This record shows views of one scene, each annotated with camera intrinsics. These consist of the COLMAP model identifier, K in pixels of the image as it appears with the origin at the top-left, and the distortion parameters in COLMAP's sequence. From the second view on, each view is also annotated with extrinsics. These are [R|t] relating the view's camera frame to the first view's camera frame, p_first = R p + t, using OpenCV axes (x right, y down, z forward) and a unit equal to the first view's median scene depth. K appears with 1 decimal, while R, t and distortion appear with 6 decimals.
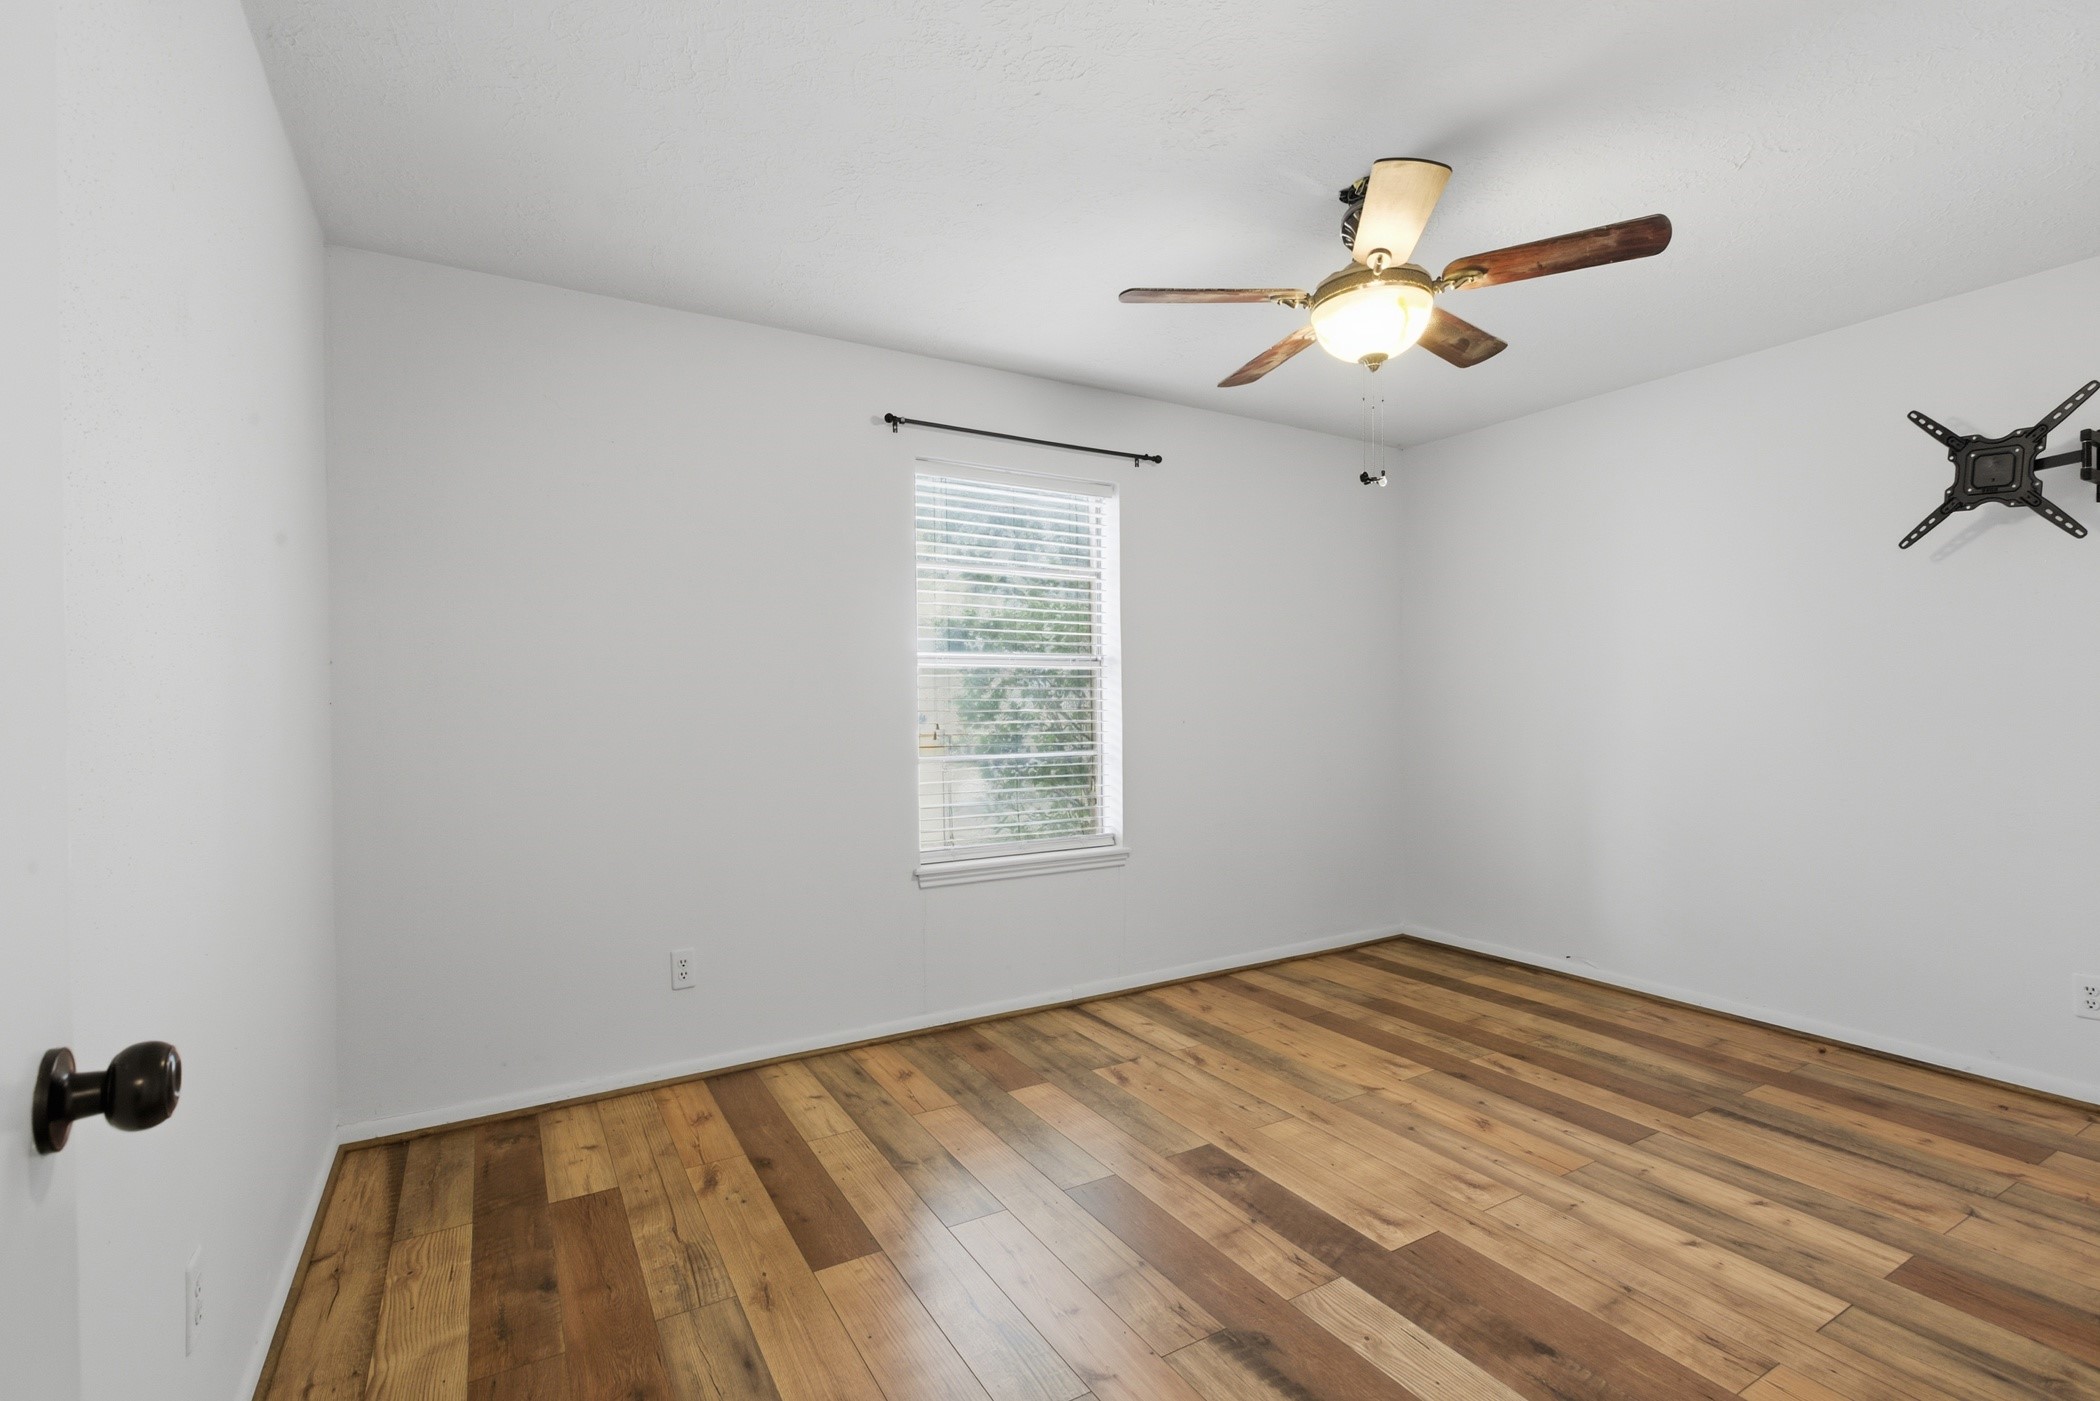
lens RADIAL K [[963.3, 0, 1050.9], [0, 963.3, 712.7], [0, 0, 1]] dist [-0.002560, 0.001107]
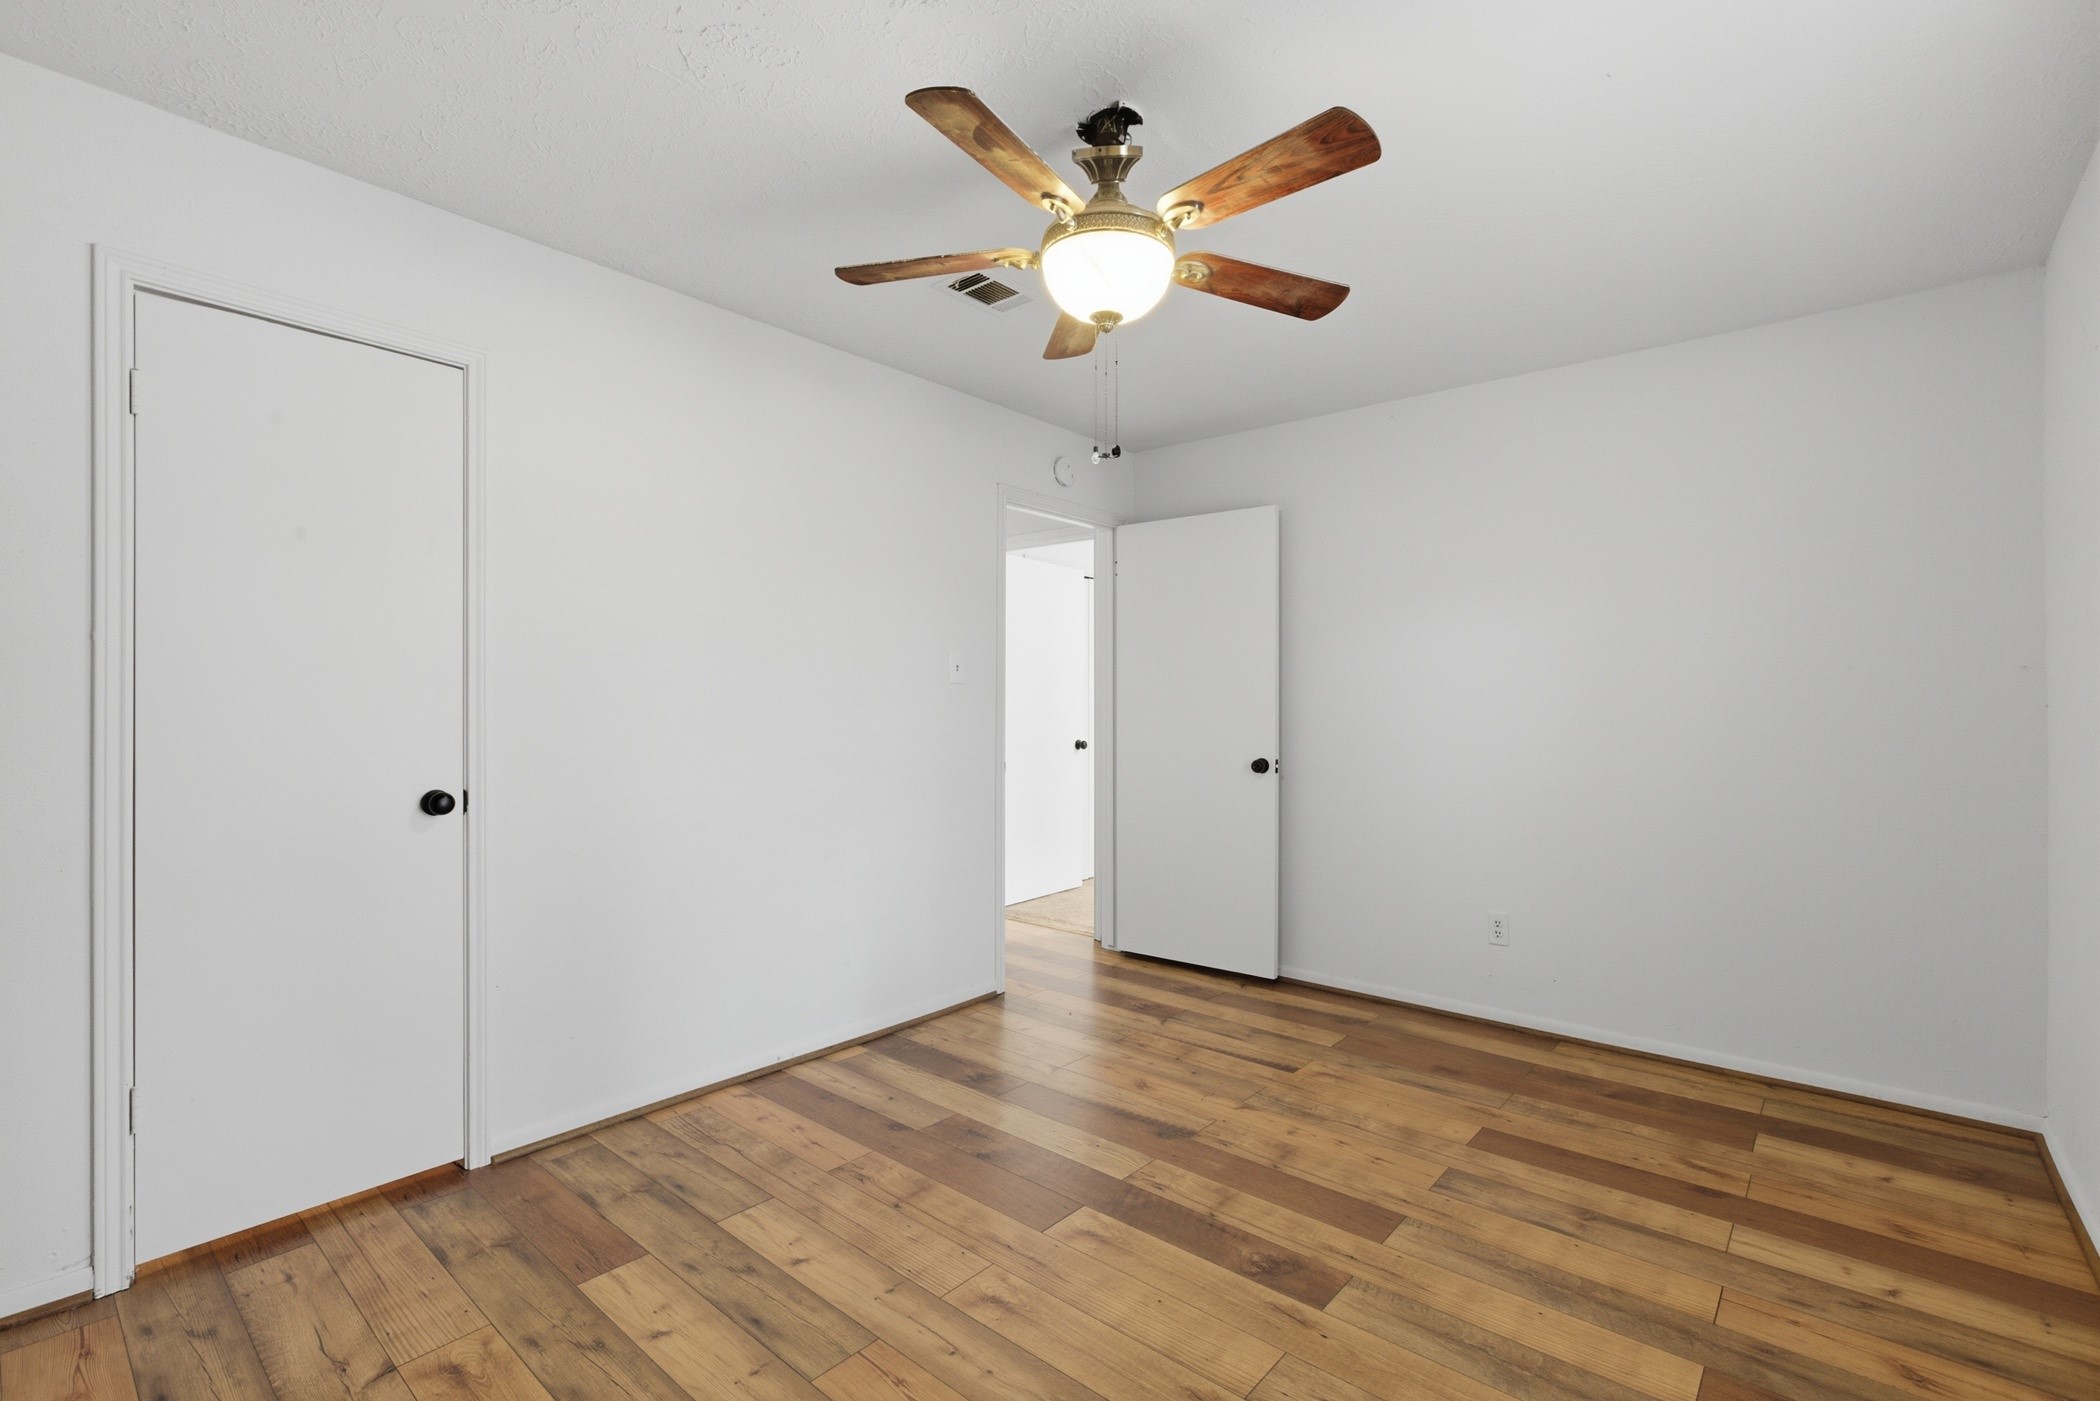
lens RADIAL K [[963.3, 0, 1050.9], [0, 963.3, 712.7], [0, 0, 1]] dist [-0.002560, 0.001107]
pose [[-0.946728, 0.006585, -0.321967, 0.698506], [0.000274, 0.999807, 0.019643, -0.026200], [0.322034, 0.018508, -0.946547, 1.903183]]
